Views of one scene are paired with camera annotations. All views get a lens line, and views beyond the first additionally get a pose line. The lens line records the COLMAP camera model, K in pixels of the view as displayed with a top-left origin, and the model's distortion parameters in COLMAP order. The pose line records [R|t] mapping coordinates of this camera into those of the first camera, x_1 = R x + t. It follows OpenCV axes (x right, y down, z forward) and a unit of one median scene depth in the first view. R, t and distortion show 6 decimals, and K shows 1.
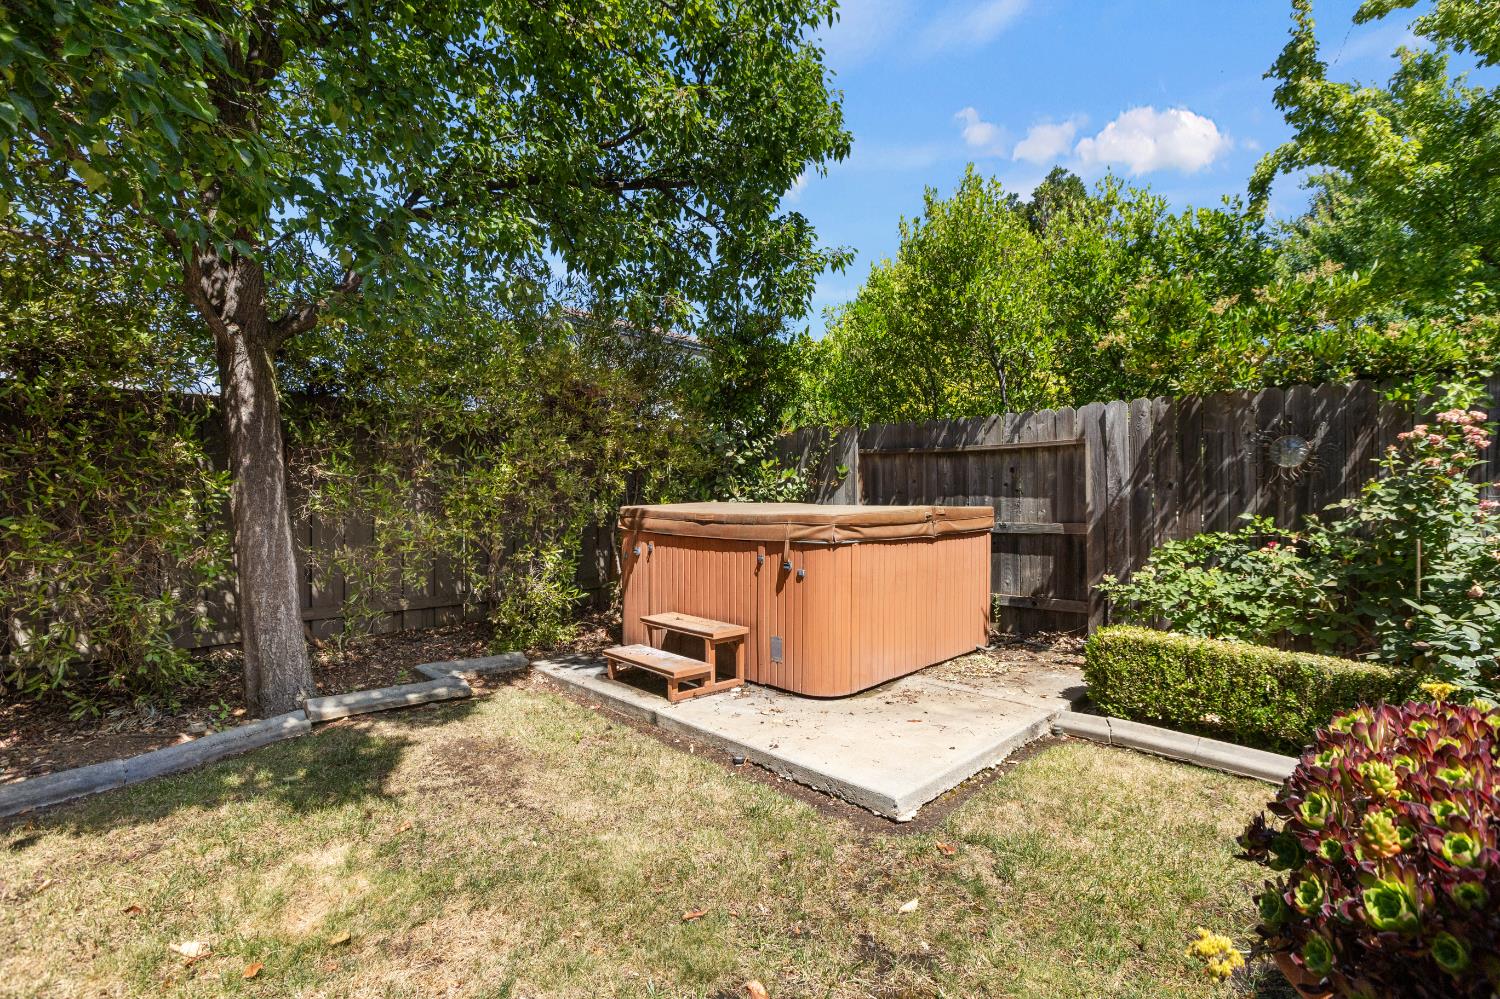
lens RADIAL K [[682.7, 0, 754.7], [0, 682.7, 514.8], [0, 0, 1]] dist [0.003770, 0.000888]
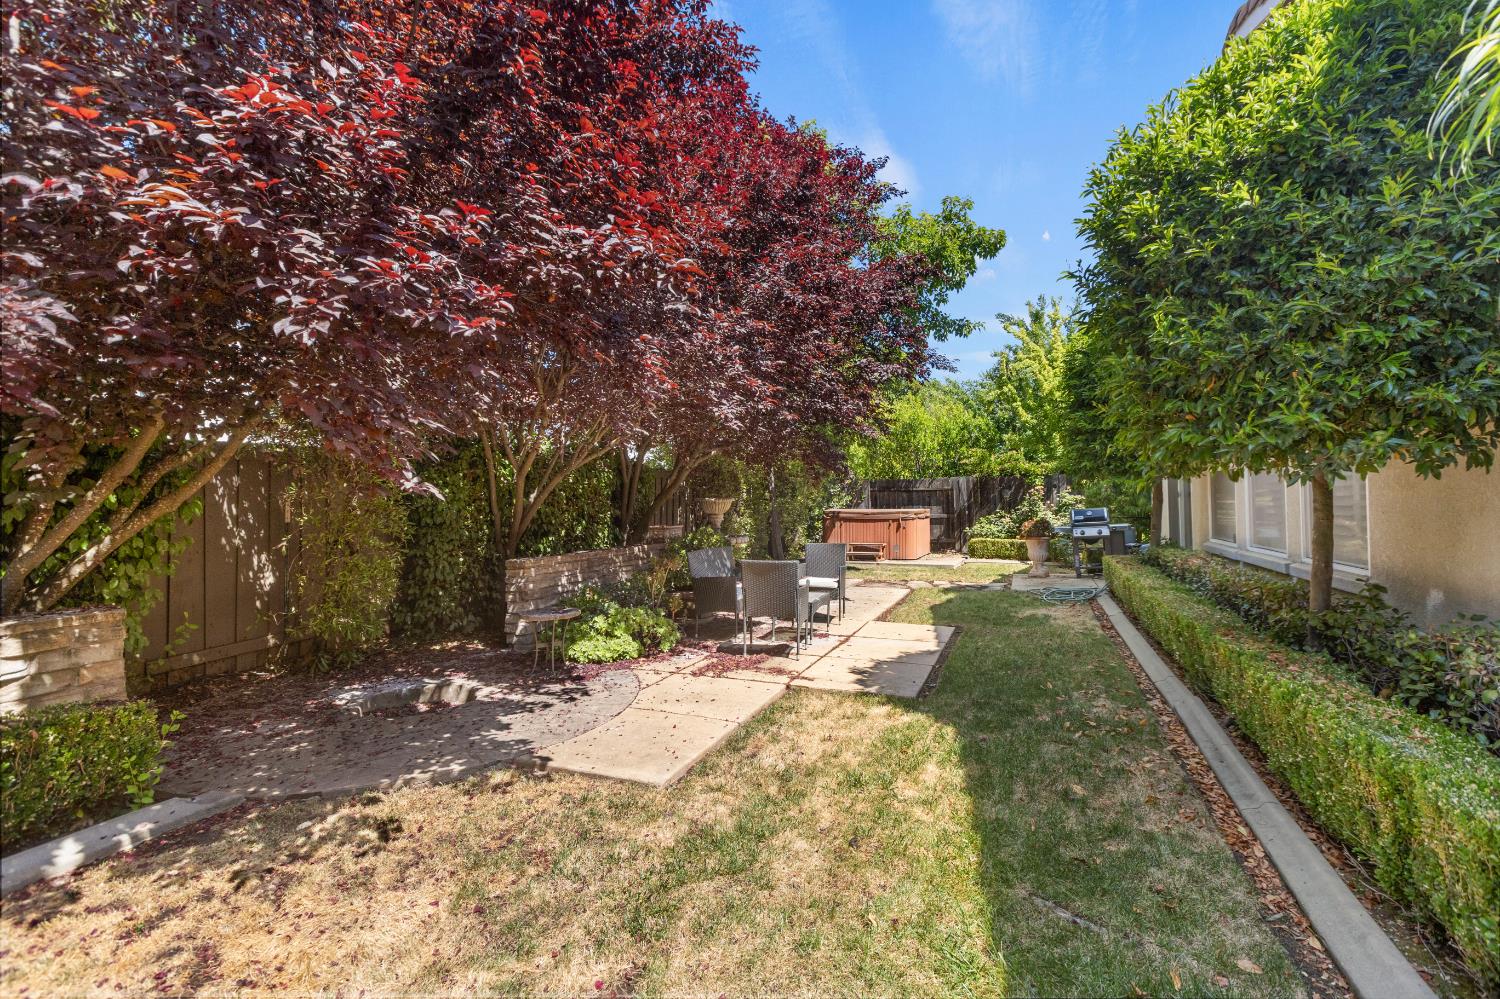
lens RADIAL K [[680.1, 0, 750.0], [0, 680.1, 499.5], [0, 0, 1]] dist [-0.001475, -0.000214]
pose [[0.935143, -0.004855, 0.354237, -1.900298], [0.017917, 0.999275, -0.033602, 0.042564], [-0.353817, 0.037769, 0.934552, -2.037744]]
